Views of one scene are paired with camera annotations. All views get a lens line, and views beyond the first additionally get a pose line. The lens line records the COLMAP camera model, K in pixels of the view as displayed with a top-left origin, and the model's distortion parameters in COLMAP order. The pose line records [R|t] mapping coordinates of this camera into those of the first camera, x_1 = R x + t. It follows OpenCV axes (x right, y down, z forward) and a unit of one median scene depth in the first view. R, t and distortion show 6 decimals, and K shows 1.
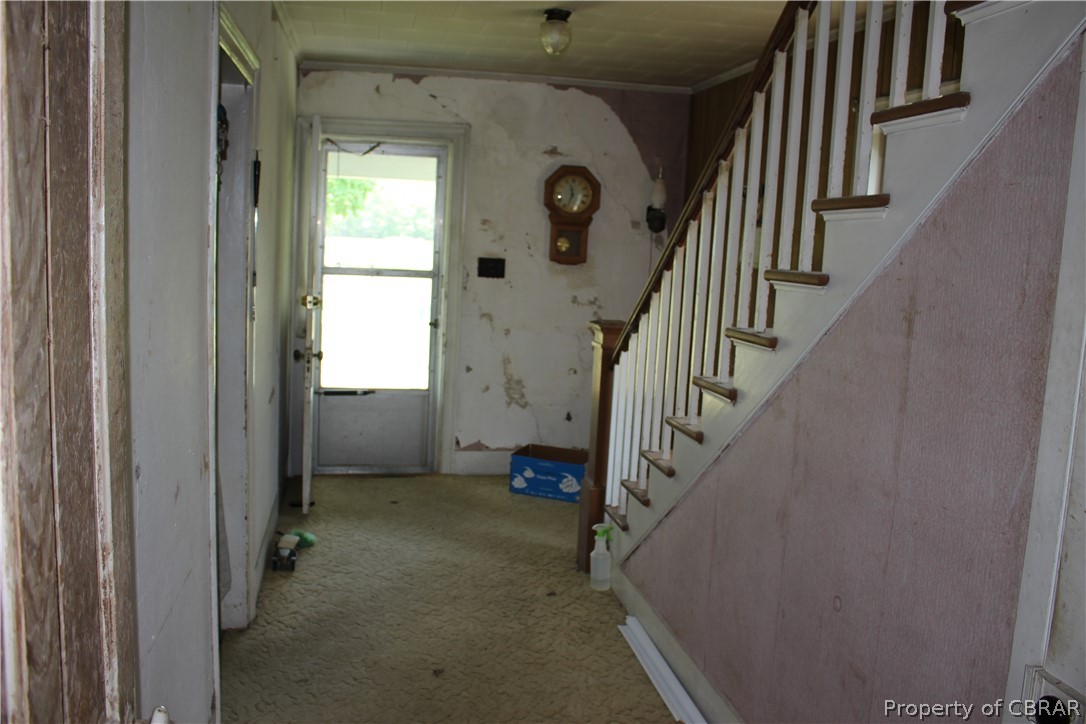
lens RADIAL K [[898.4, 0, 542.4], [0, 898.4, 359.3], [0, 0, 1]] dist [-0.154451, 0.122610]
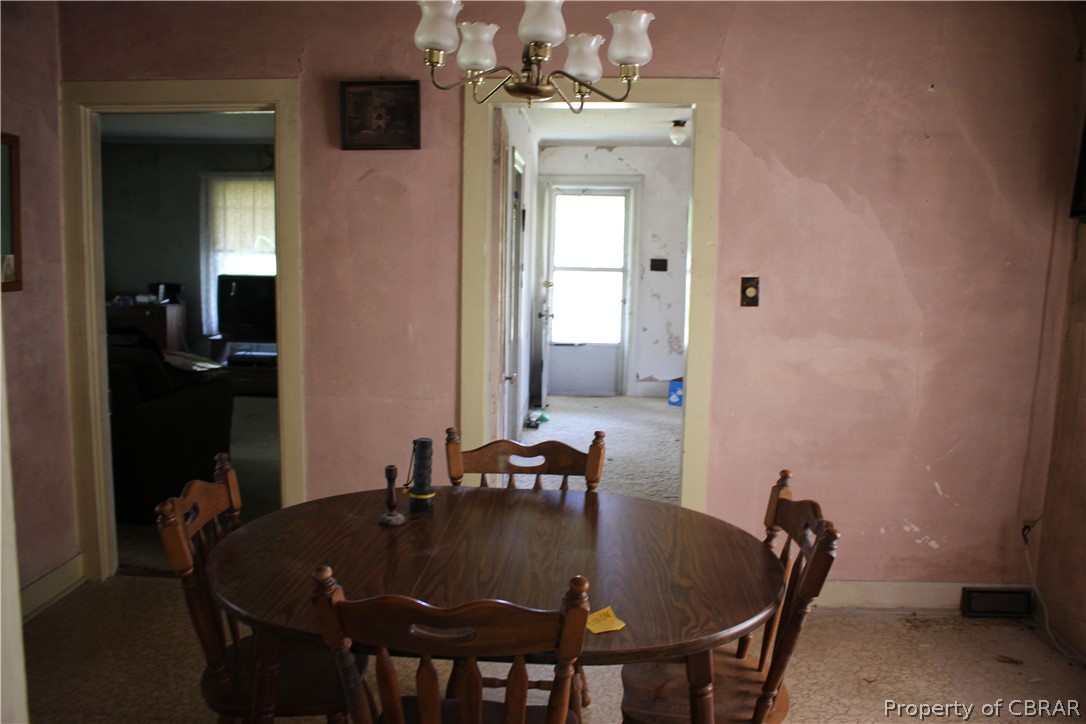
lens RADIAL K [[898.4, 0, 548.3], [0, 898.4, 367.4], [0, 0, 1]] dist [-0.154451, 0.122610]
pose [[0.971036, 0.003568, -0.238905, 0.132529], [-0.005121, 0.999970, -0.005883, 0.089644], [0.238877, 0.006936, 0.971025, -0.582318]]
